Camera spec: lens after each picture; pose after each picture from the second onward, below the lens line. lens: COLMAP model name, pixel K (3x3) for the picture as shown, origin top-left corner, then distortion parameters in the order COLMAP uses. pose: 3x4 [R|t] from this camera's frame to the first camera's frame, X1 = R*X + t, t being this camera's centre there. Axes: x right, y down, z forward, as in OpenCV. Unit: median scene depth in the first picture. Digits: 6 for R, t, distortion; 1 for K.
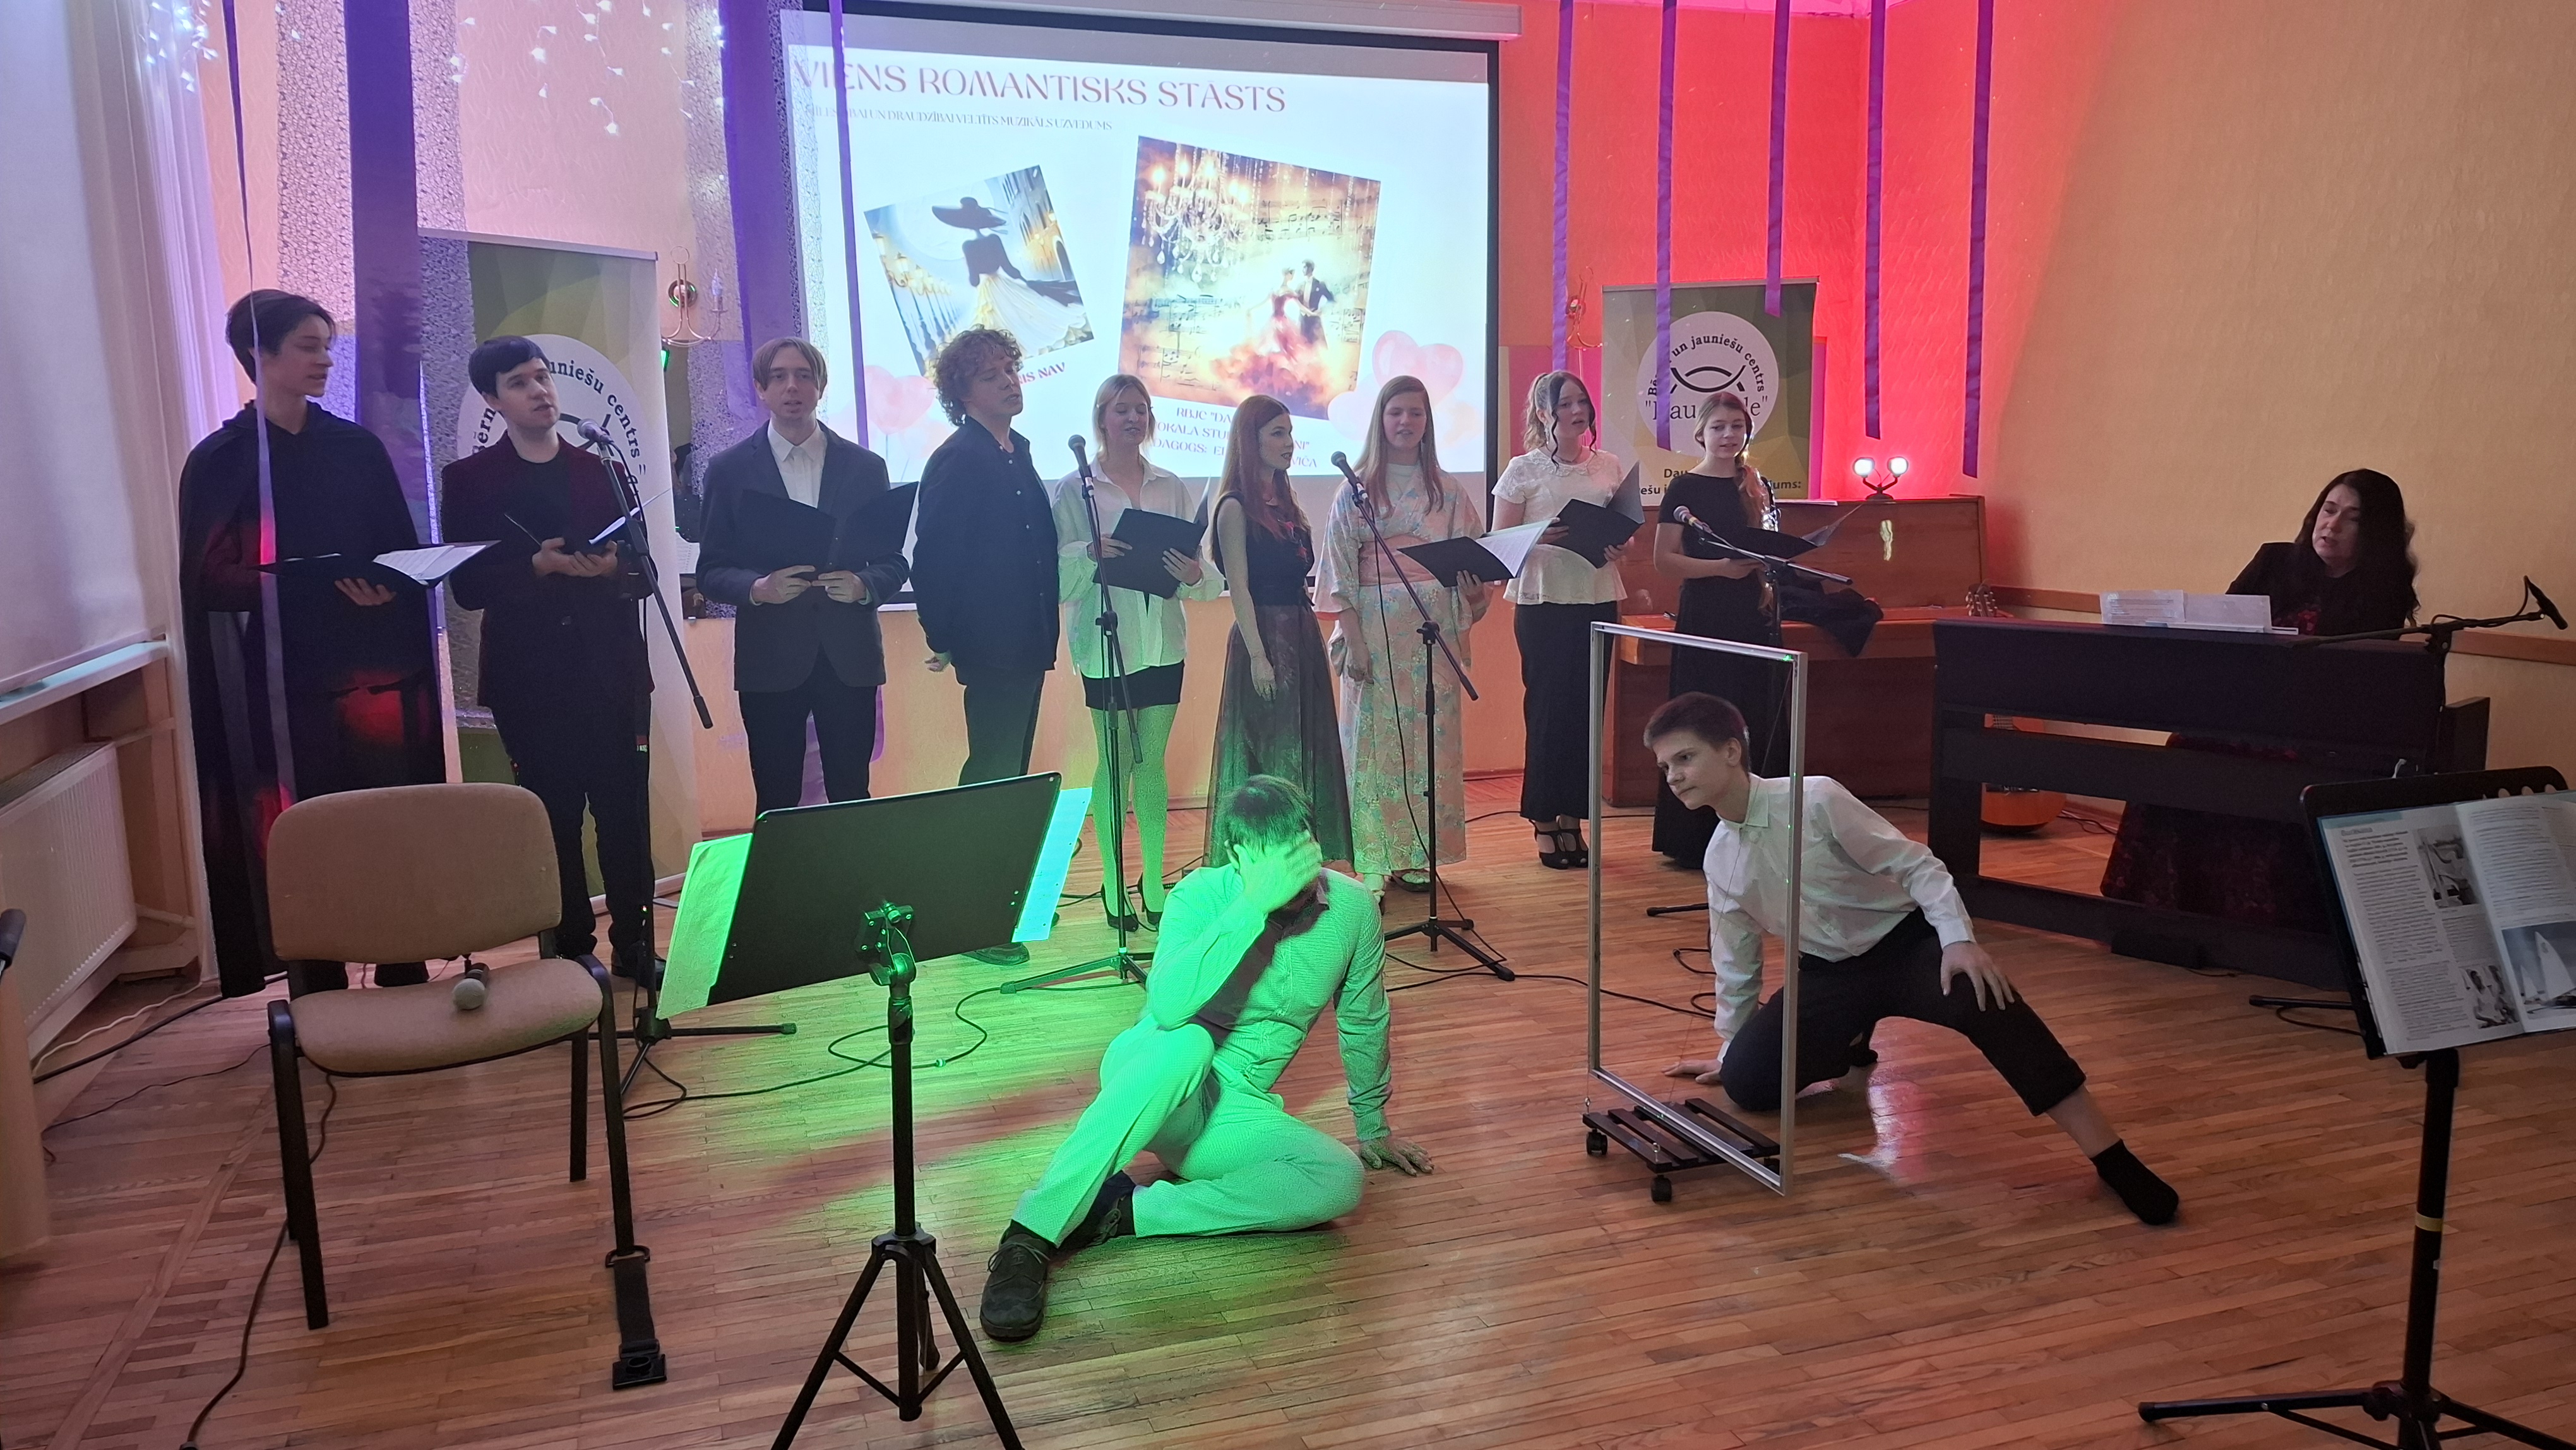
lens RADIAL K [[1828.5, 0, 1287.2], [0, 1828.5, 718.5], [0, 0, 1]] dist [0.092748, -0.106253]
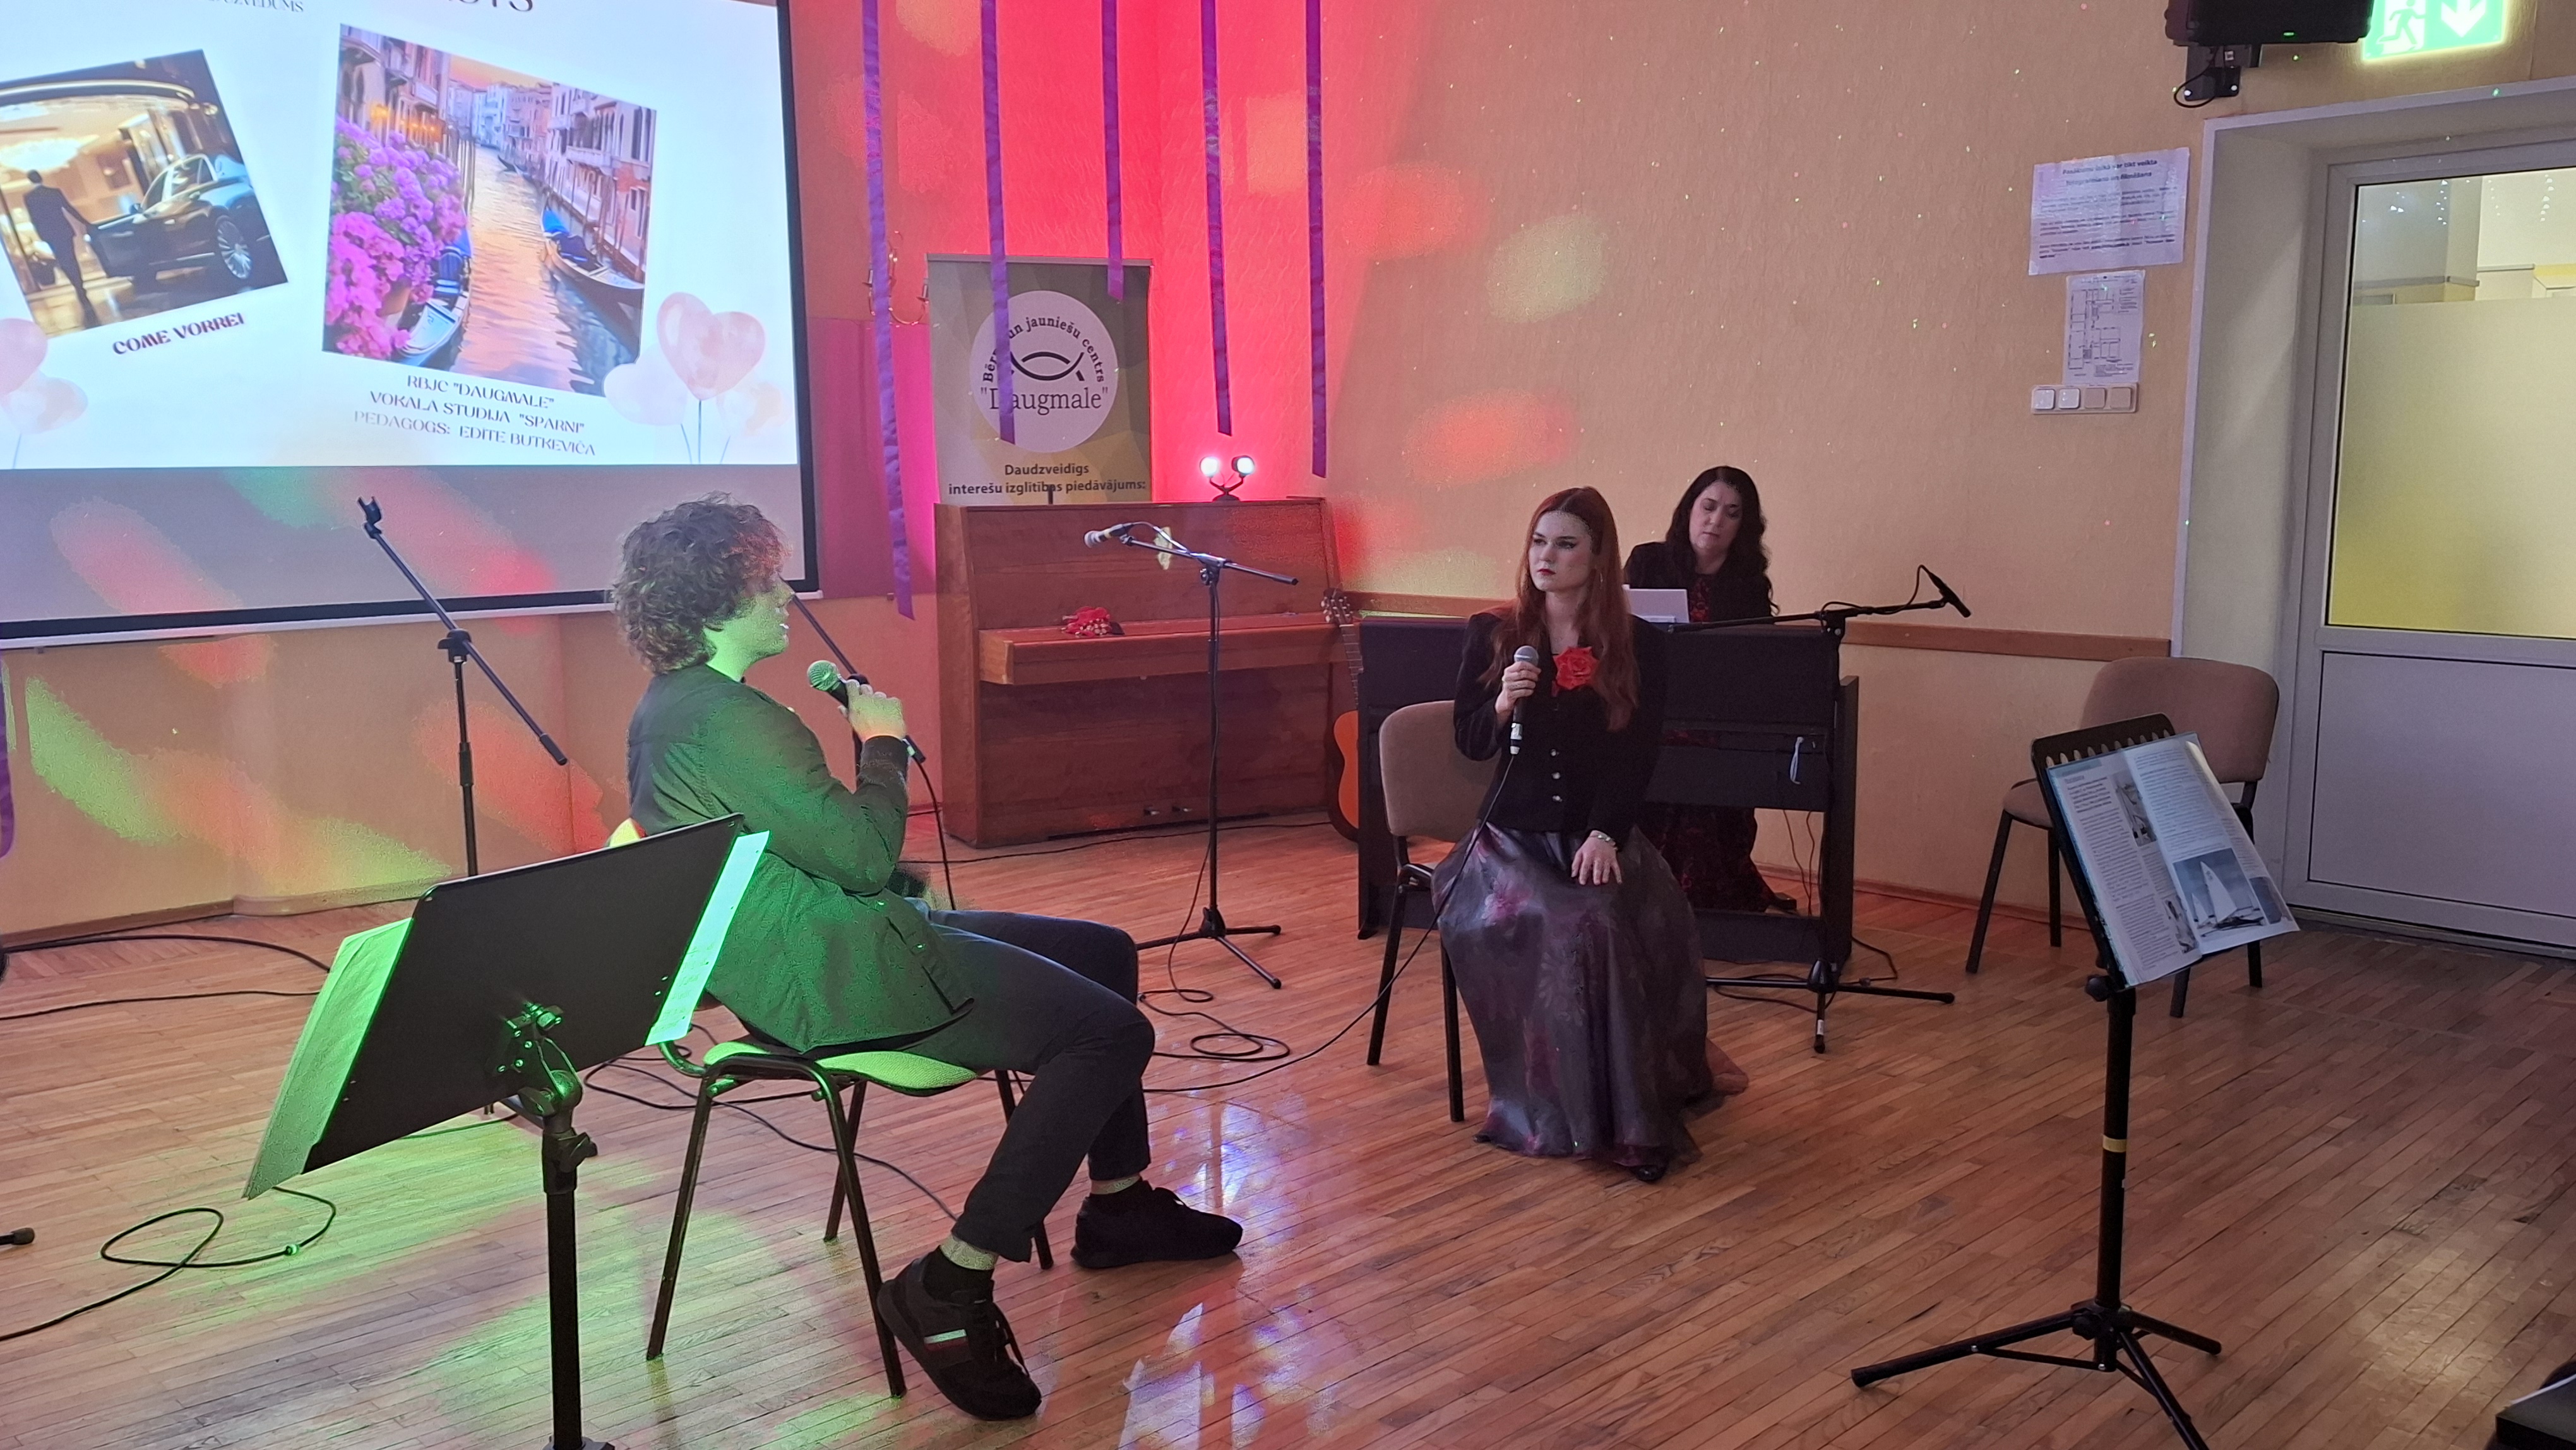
lens RADIAL K [[2071.2, 0, 1288.0], [0, 2071.2, 725.0], [0, 0, 1]] dist [0.136711, -0.178080]
pose [[0.898758, -0.047473, 0.435866, -0.155366], [0.055894, 0.998415, -0.006509, 0.005404], [-0.434867, 0.030212, 0.899988, 0.051536]]
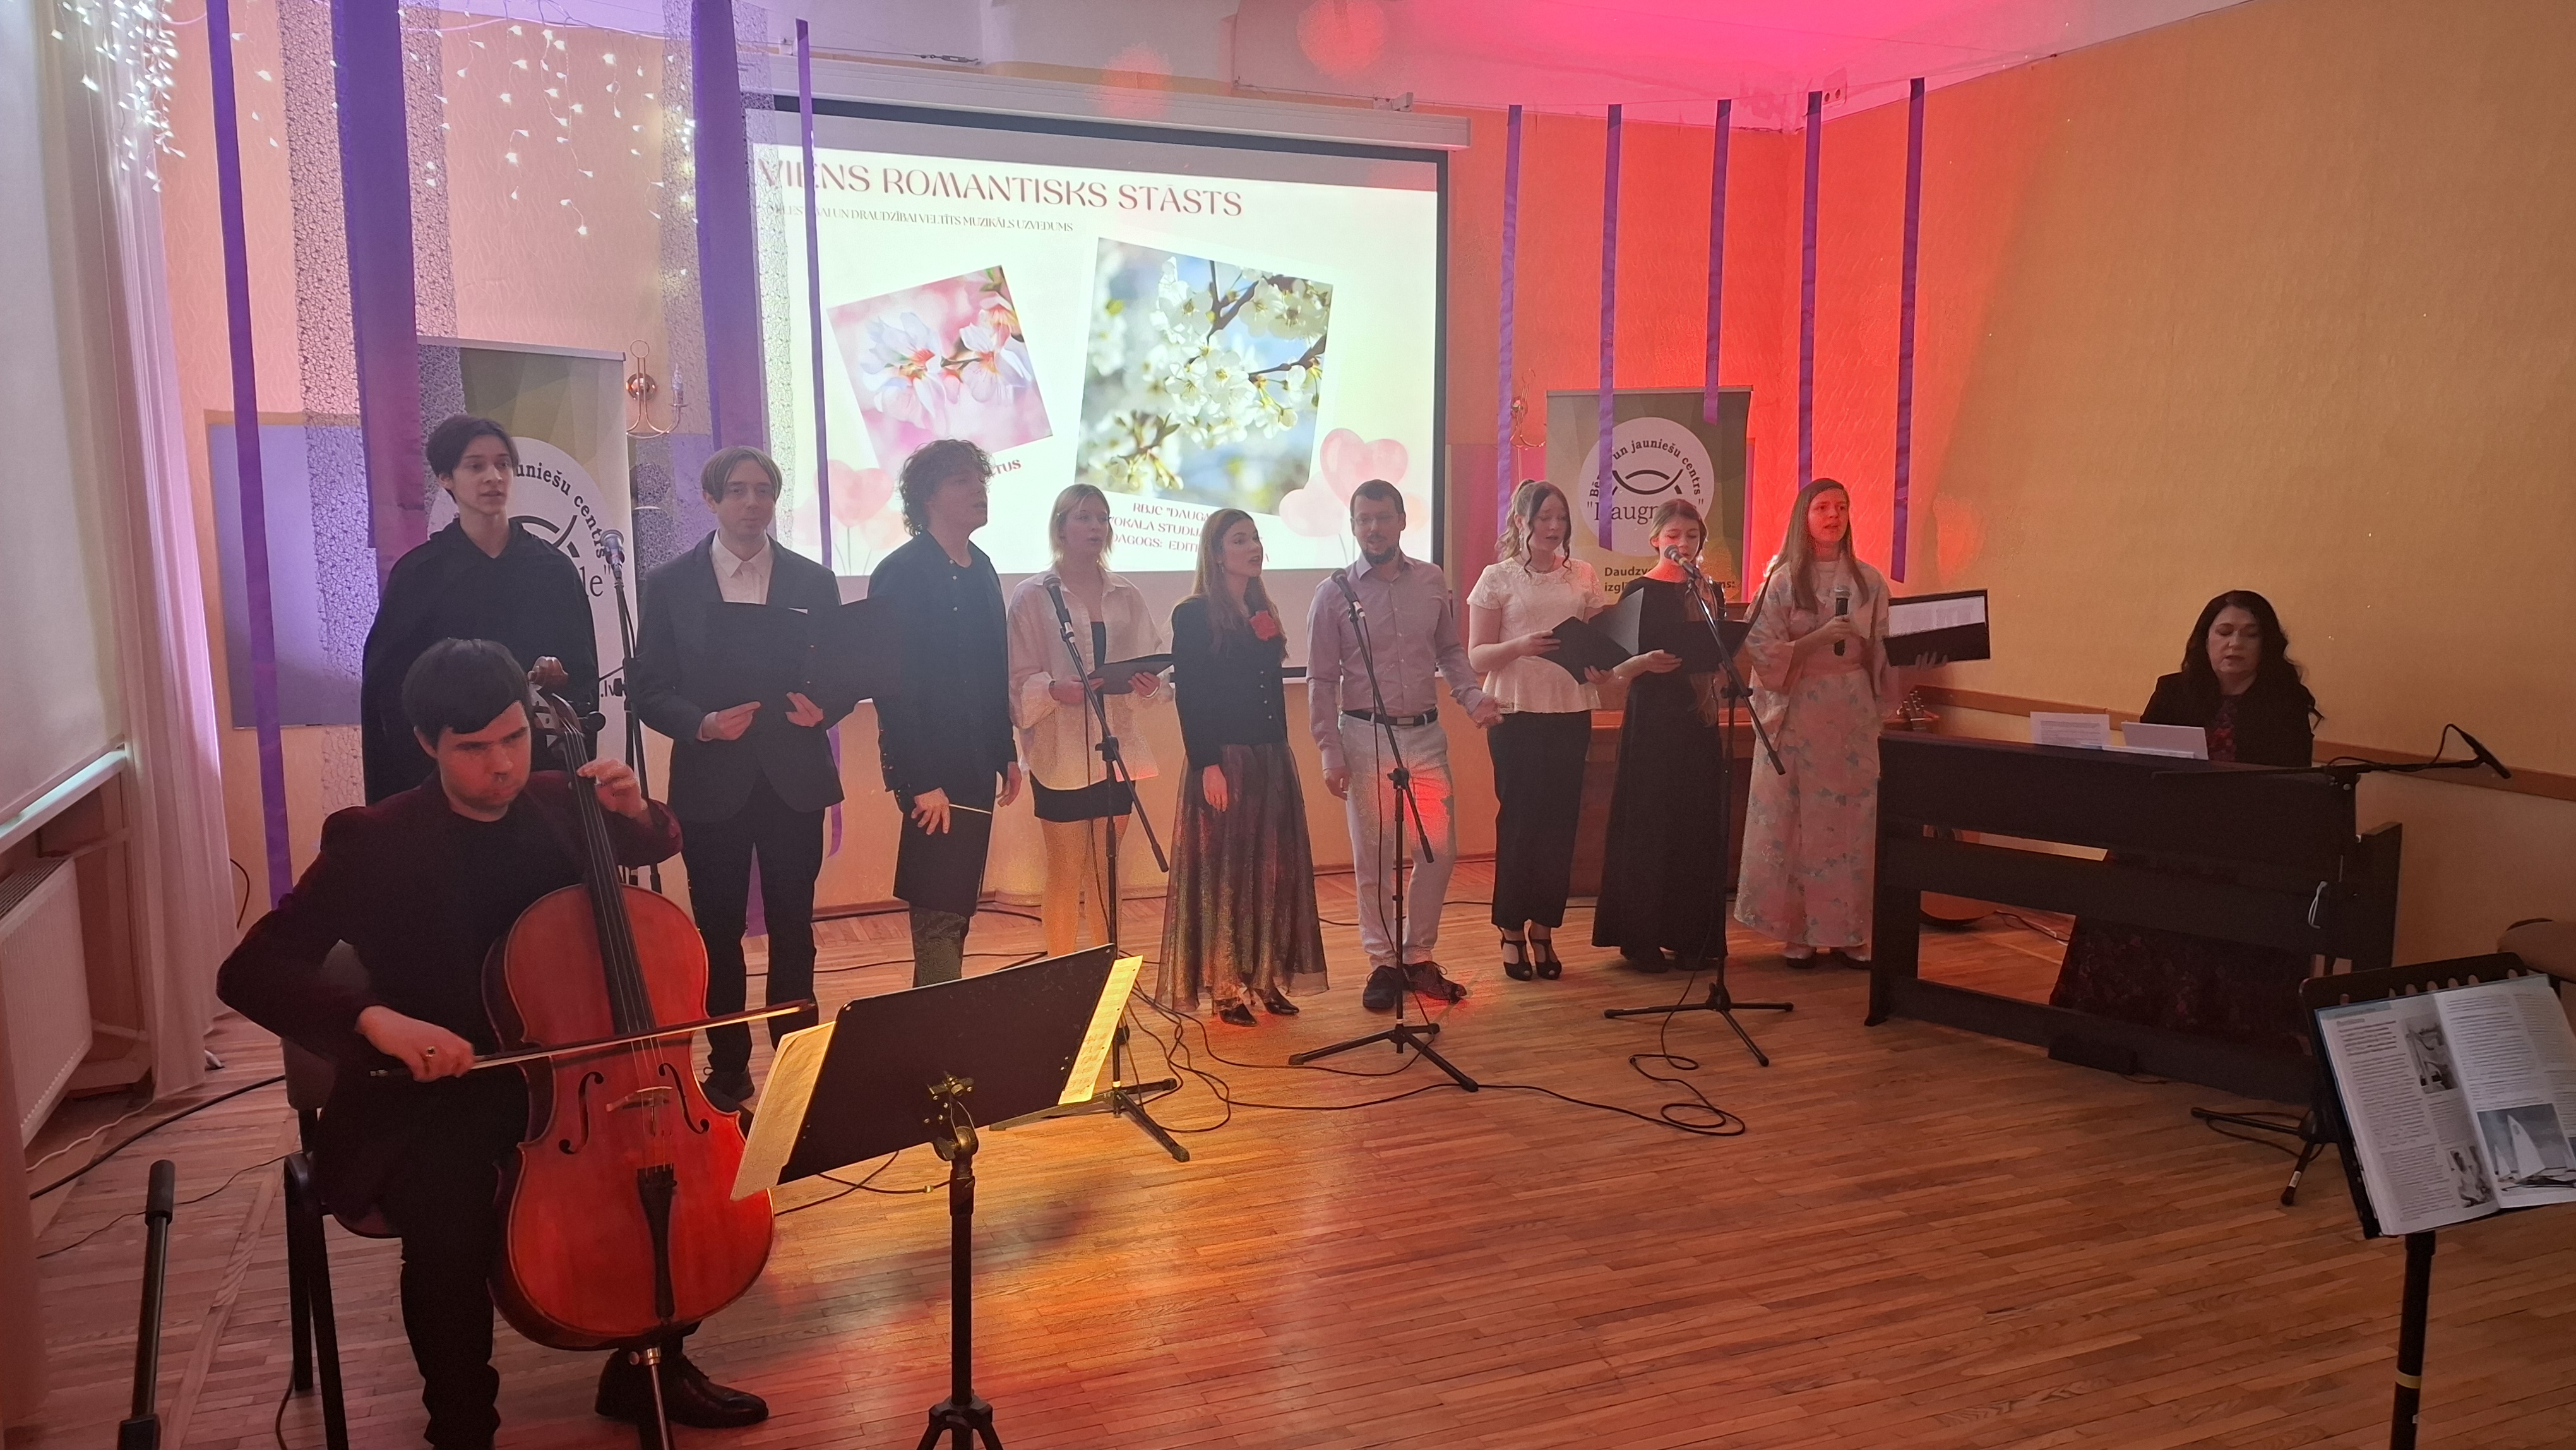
lens RADIAL K [[1829.7, 0, 1288.0], [0, 1829.7, 725.0], [0, 0, 1]] dist [0.098743, -0.122259]
pose [[0.997972, 0.007405, 0.063221, -0.048533], [-0.006408, 0.999852, -0.015957, -0.040225], [-0.063330, 0.015520, 0.997872, -0.017916]]
